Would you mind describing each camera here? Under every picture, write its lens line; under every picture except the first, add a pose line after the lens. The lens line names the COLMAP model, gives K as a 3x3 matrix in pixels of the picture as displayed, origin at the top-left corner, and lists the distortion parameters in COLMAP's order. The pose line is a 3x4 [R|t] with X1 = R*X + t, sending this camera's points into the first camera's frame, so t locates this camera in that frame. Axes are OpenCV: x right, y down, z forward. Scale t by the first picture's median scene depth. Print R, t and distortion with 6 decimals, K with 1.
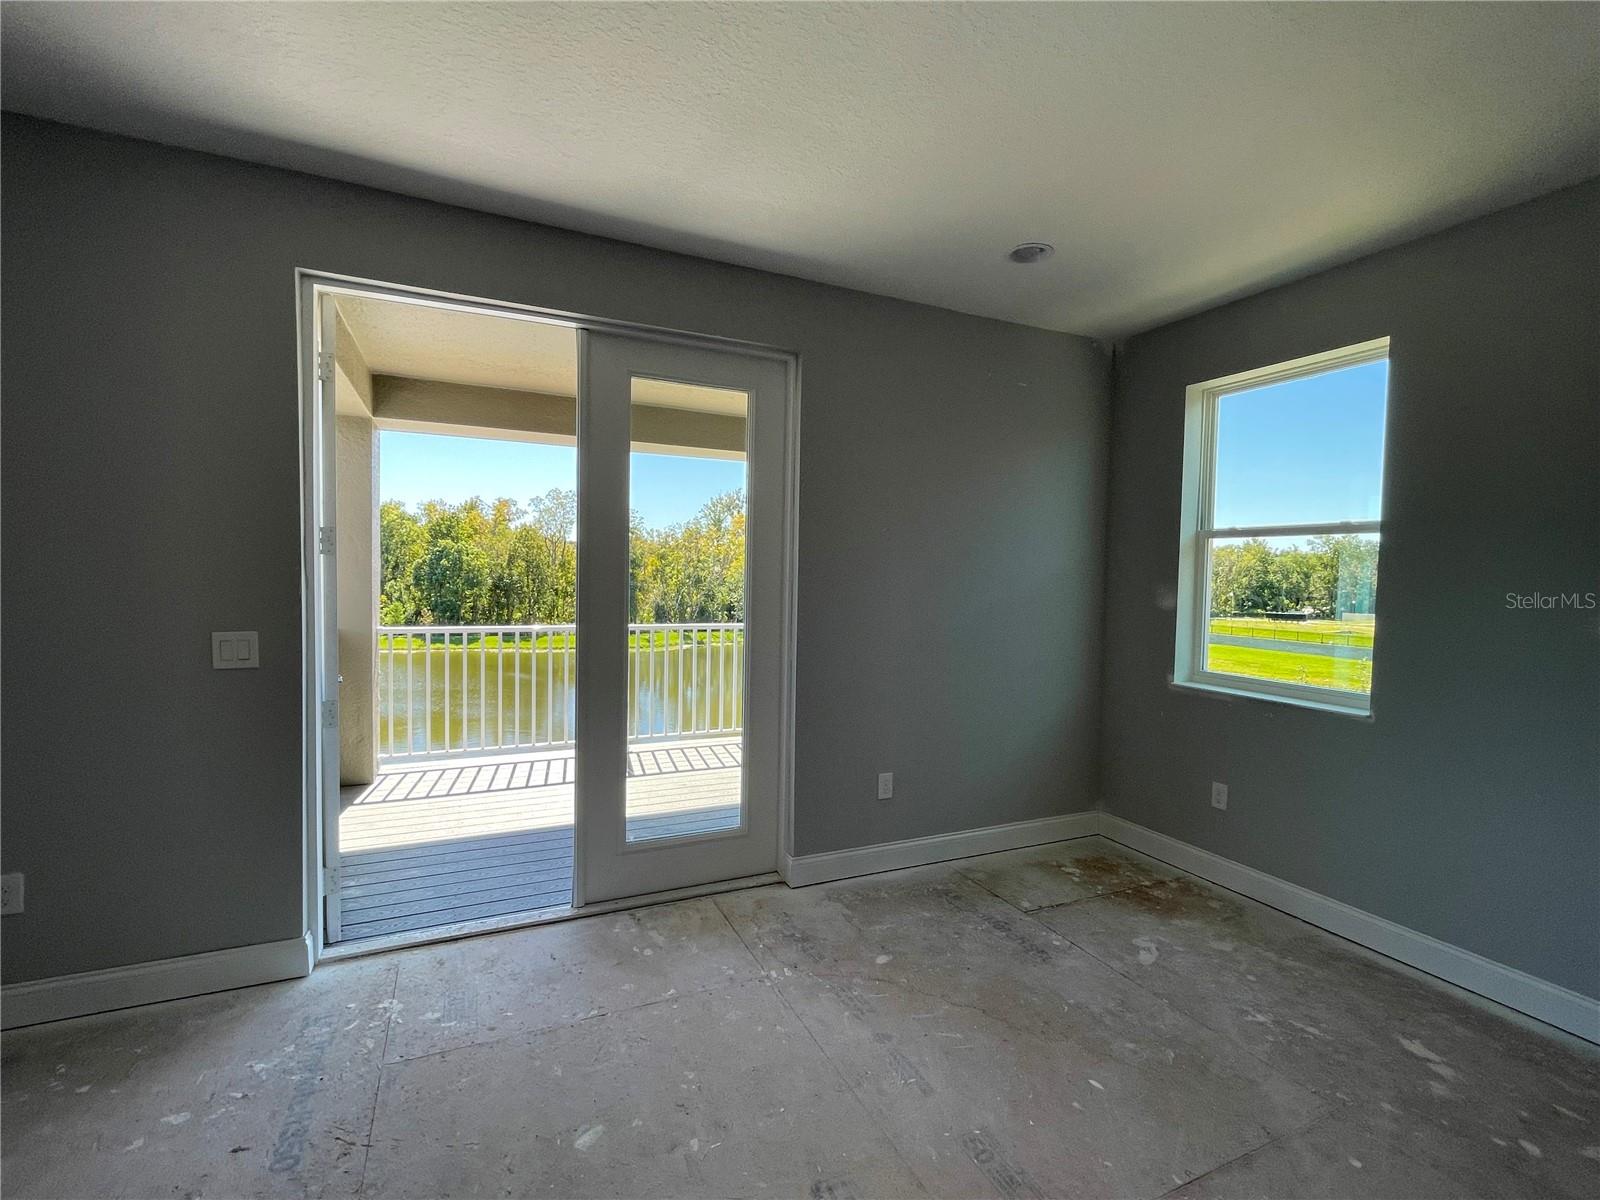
lens RADIAL K [[724.9, 0, 795.3], [0, 724.9, 609.3], [0, 0, 1]] dist [0.000410, 0.000016]
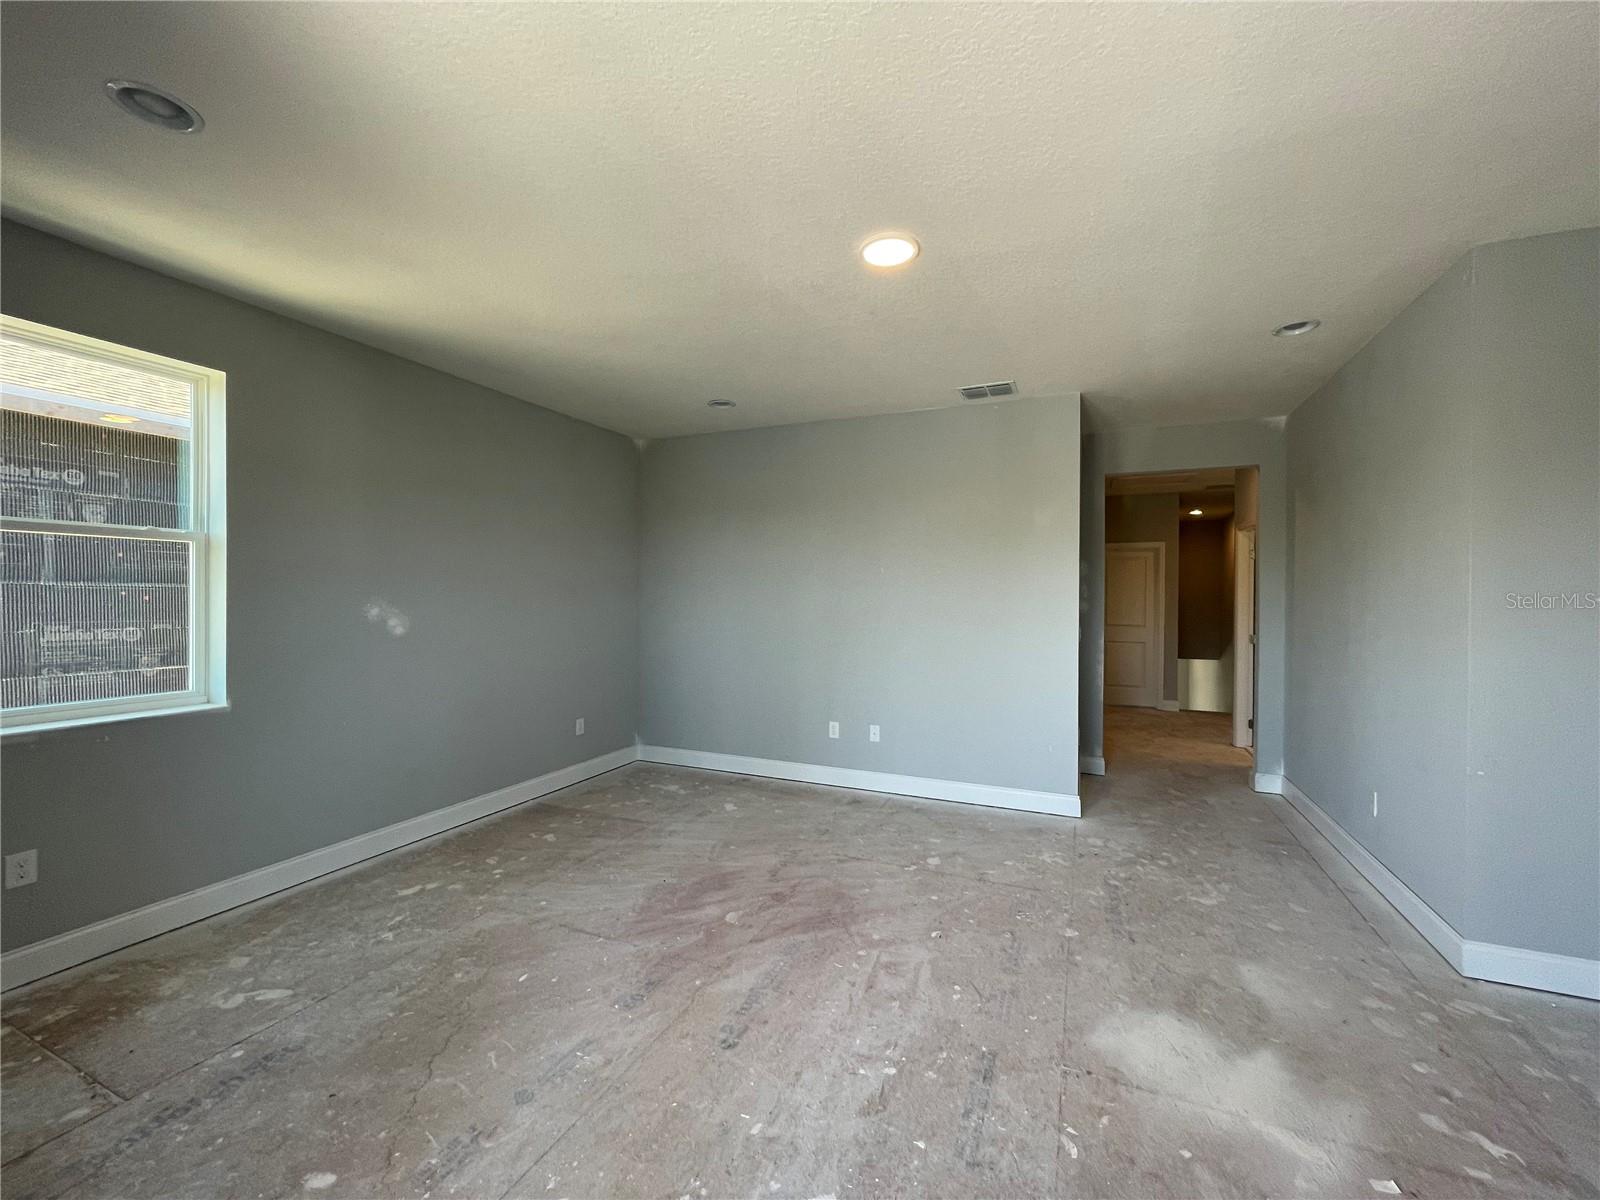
lens RADIAL K [[641.2, 0, 793.3], [0, 641.2, 592.4], [0, 0, 1]] dist [0.000366, 0.000050]
pose [[-0.656606, -0.017241, 0.754037, -0.554974], [0.020856, 0.998941, 0.041003, -0.057272], [-0.753945, 0.042649, -0.655551, 0.982209]]
